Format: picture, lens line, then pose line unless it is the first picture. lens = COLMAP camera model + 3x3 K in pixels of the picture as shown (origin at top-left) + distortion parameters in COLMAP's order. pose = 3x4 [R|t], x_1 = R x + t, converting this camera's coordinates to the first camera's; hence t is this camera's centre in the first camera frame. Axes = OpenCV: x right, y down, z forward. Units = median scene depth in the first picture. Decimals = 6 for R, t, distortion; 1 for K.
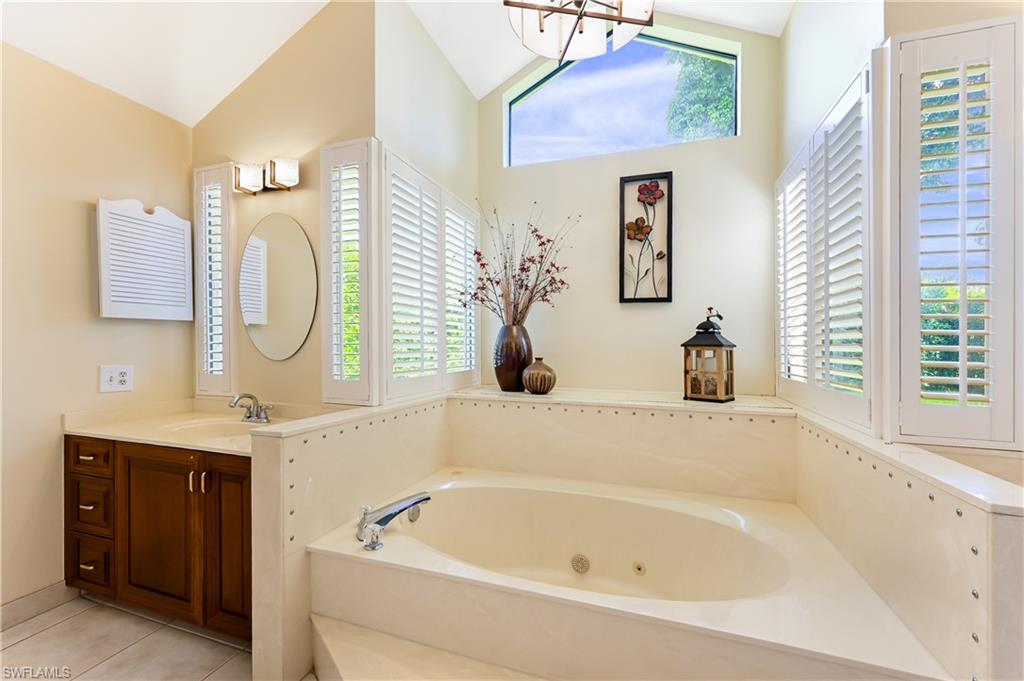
lens RADIAL K [[408.8, 0, 514.9], [0, 408.8, 336.8], [0, 0, 1]] dist [0.000494, 0.000779]
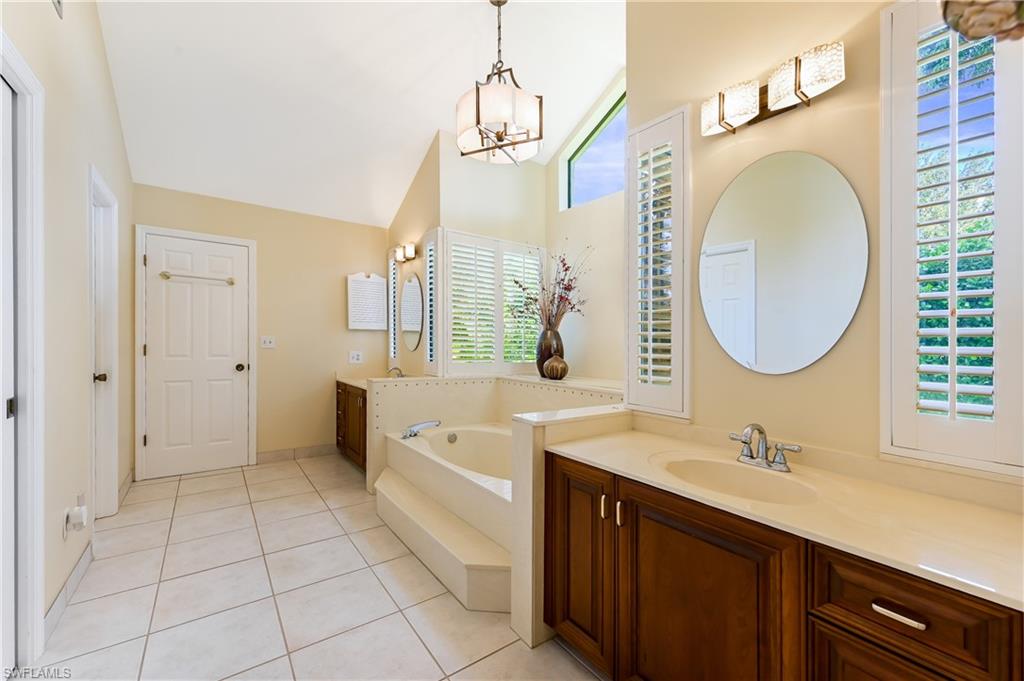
lens RADIAL K [[408.8, 0, 511.0], [0, 408.8, 342.7], [0, 0, 1]] dist [0.000494, 0.000779]
pose [[0.819536, 0.007804, -0.572974, 0.805513], [-0.004836, 0.999966, 0.006704, 0.006442], [0.573007, -0.002723, 0.819546, -0.248226]]
